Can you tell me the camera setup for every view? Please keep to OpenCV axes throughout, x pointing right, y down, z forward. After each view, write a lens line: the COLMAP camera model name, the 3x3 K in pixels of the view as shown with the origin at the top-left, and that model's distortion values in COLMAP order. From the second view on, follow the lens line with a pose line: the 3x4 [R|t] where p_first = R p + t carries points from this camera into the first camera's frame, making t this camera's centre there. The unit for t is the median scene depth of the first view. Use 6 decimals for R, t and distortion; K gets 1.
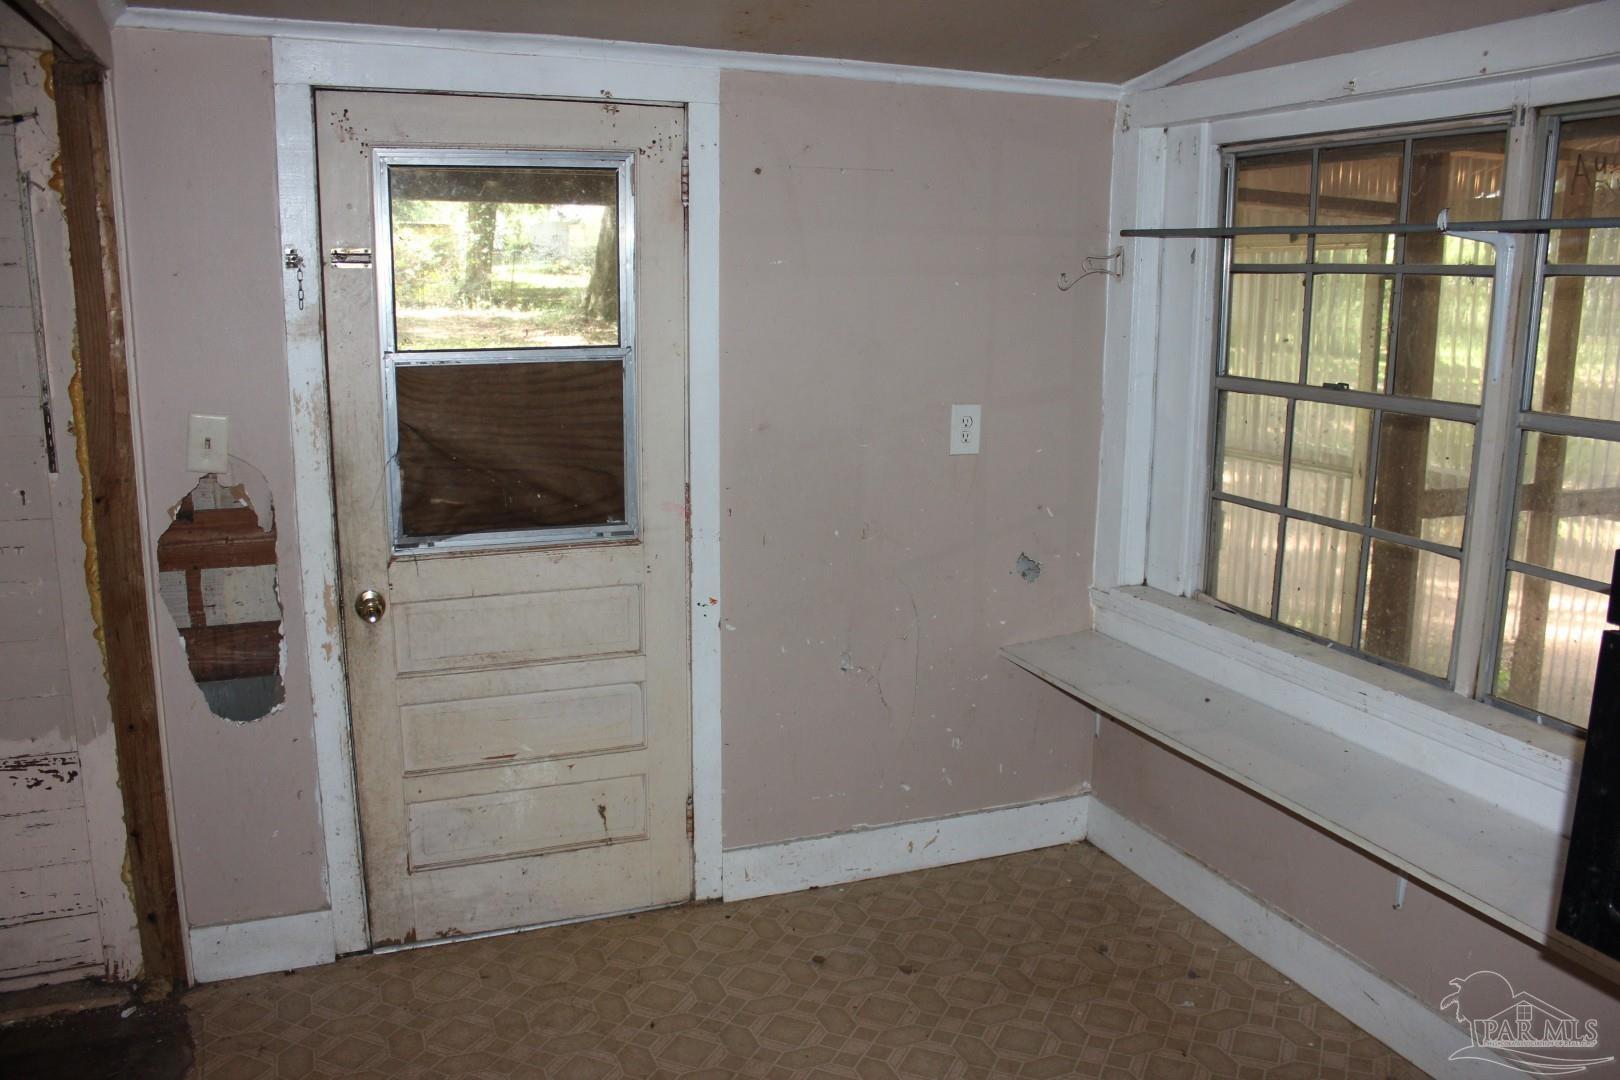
lens RADIAL K [[1301.0, 0, 812.4], [0, 1301.0, 543.9], [0, 0, 1]] dist [-0.152578, 0.091457]
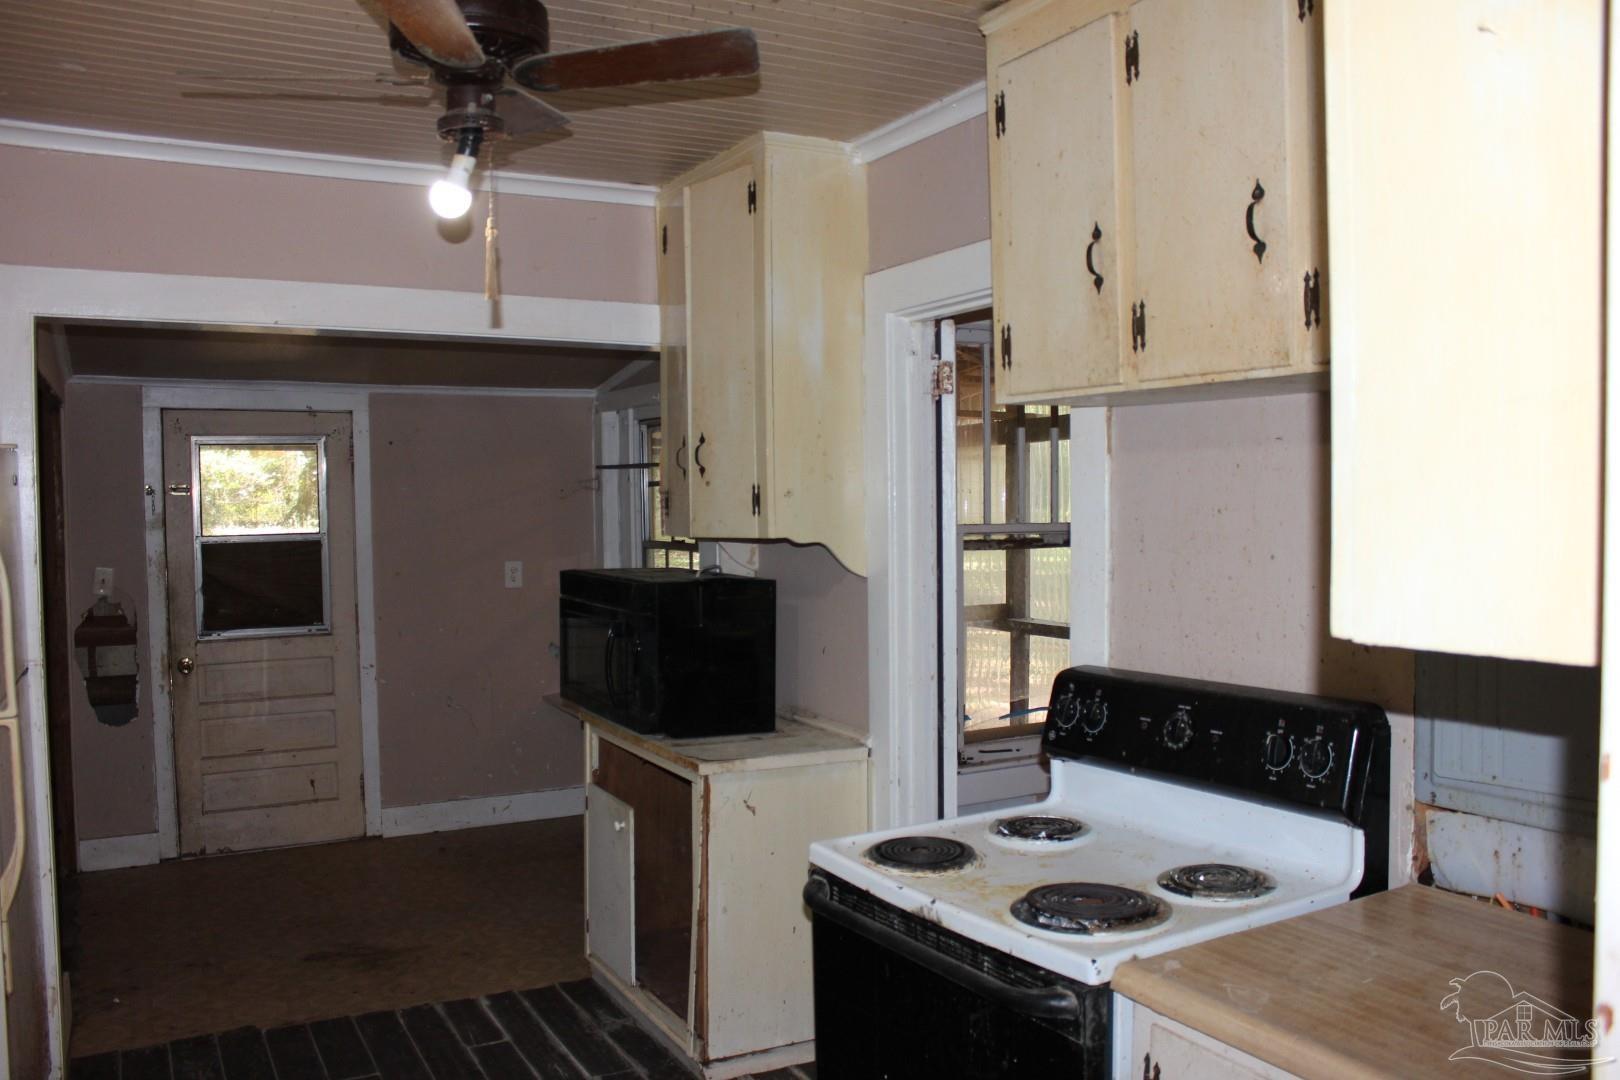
lens RADIAL K [[1301.0, 0, 824.6], [0, 1301.0, 543.4], [0, 0, 1]] dist [-0.152578, 0.091457]
pose [[0.991831, -0.024659, 0.125152, 0.368948], [0.044595, 0.986256, -0.159092, 0.204109], [-0.119509, 0.163374, 0.979299, -0.978436]]
